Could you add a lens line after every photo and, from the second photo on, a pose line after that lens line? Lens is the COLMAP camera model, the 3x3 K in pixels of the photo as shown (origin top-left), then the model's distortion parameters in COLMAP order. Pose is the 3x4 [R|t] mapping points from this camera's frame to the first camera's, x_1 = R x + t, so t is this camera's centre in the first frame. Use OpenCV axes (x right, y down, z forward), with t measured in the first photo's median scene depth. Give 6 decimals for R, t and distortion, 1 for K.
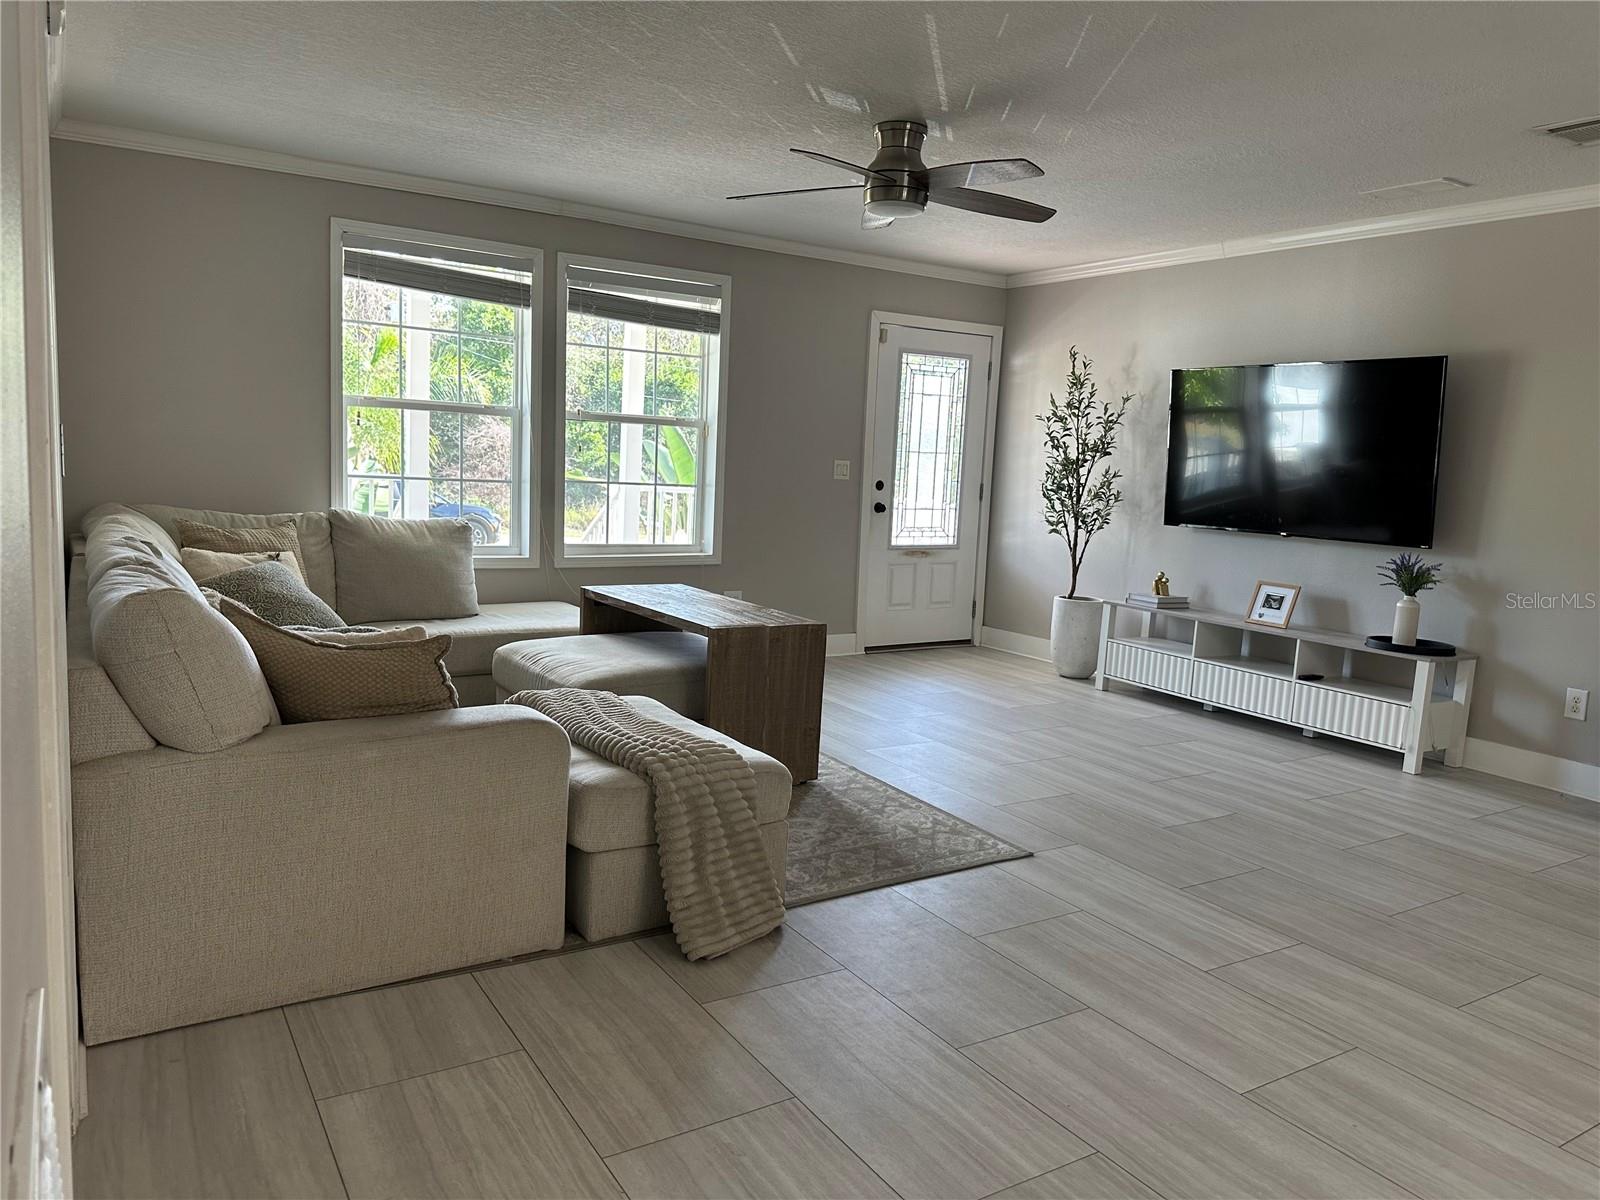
lens RADIAL K [[1123.6, 0, 793.6], [0, 1123.6, 605.1], [0, 0, 1]] dist [0.060437, -0.073331]
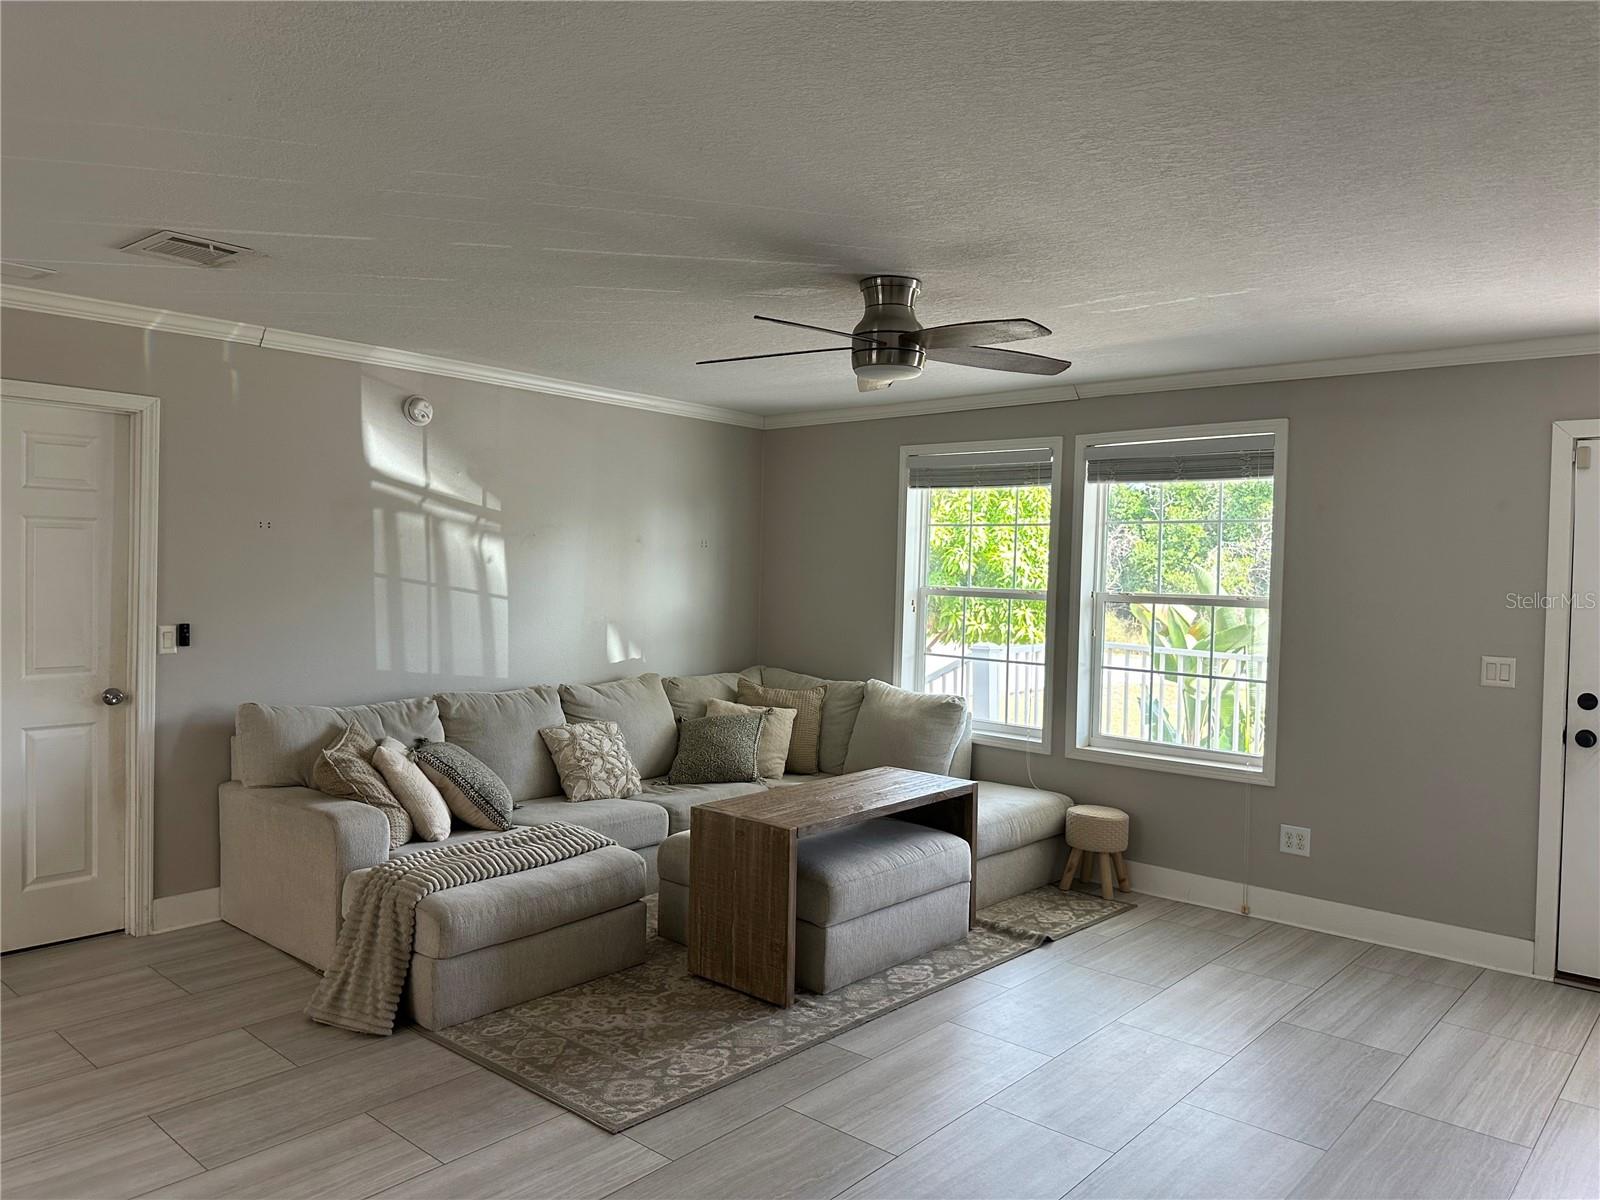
lens RADIAL K [[1123.6, 0, 794.0], [0, 1123.6, 588.5], [0, 0, 1]] dist [0.060437, -0.073331]
pose [[0.279377, -0.016790, -0.960035, 0.940286], [-0.137279, 0.988877, -0.057243, -0.130240], [0.950317, 0.147785, 0.273965, 0.748992]]
